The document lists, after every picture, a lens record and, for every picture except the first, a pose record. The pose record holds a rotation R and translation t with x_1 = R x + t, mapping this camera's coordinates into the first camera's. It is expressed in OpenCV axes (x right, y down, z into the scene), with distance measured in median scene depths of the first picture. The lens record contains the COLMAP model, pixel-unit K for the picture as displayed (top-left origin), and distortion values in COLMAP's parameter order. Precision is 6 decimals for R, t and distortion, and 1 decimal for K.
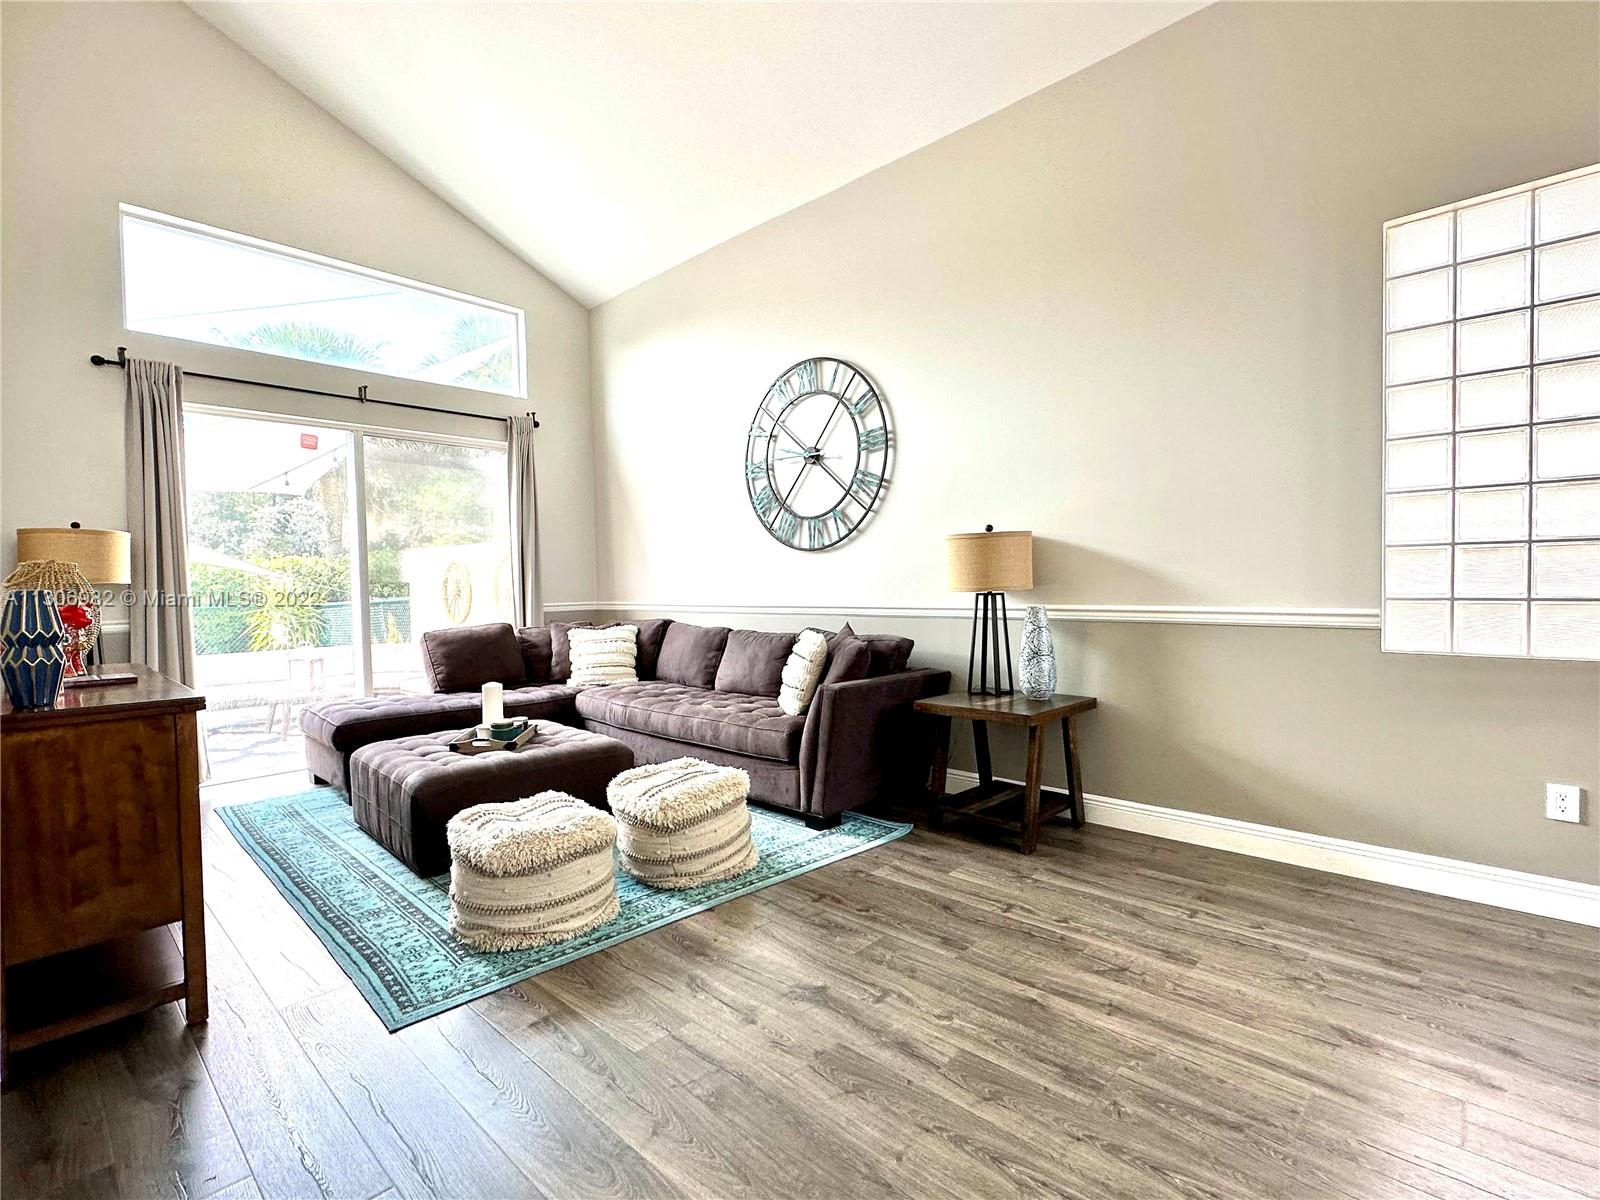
lens RADIAL K [[759.1, 0, 795.9], [0, 759.1, 602.6], [0, 0, 1]] dist [-0.000580, -0.000708]
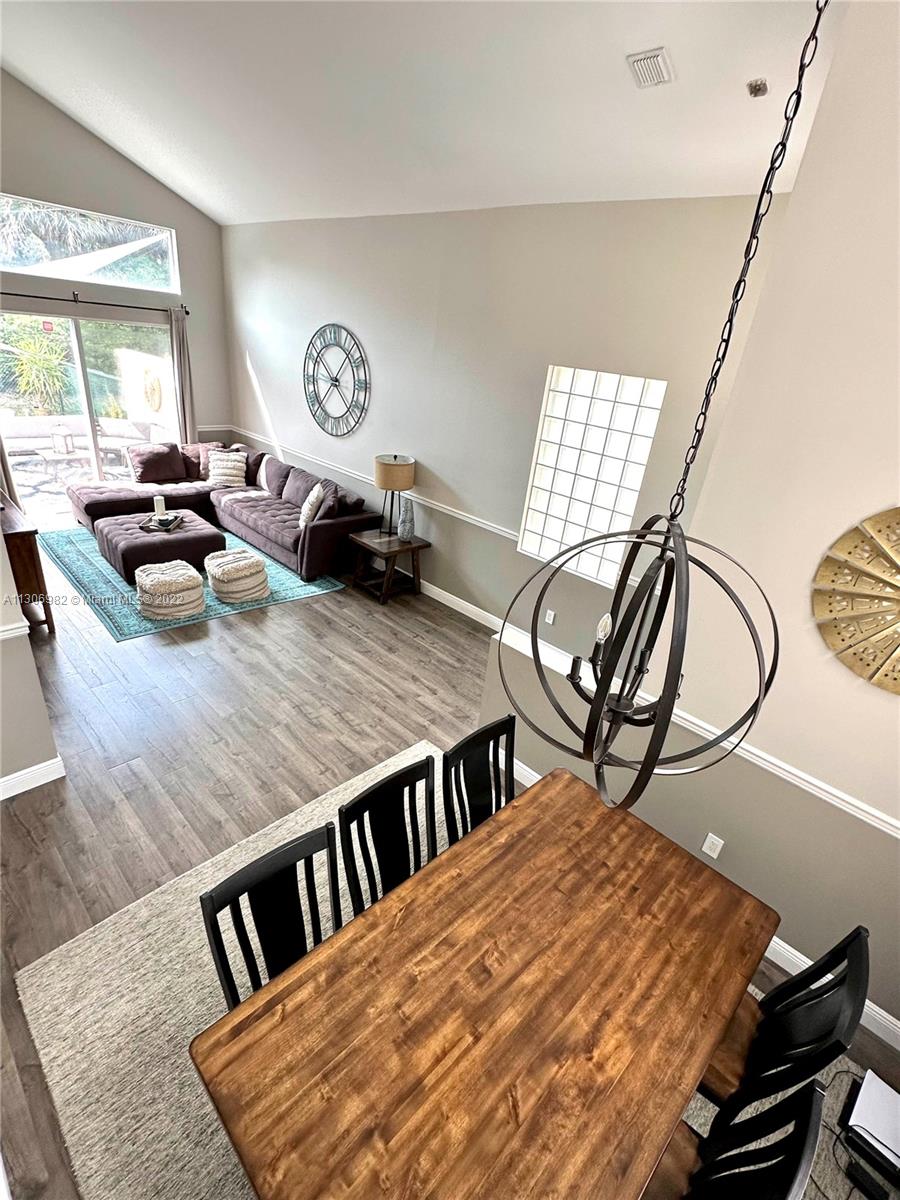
lens RADIAL K [[569.3, 0, 451.0], [0, 569.3, 603.0], [0, 0, 1]] dist [-0.000580, -0.000708]
pose [[0.991724, 0.120132, 0.045298, 0.387407], [-0.128191, 0.906968, 0.401218, -0.382686], [0.007115, -0.403704, 0.914862, -0.587047]]
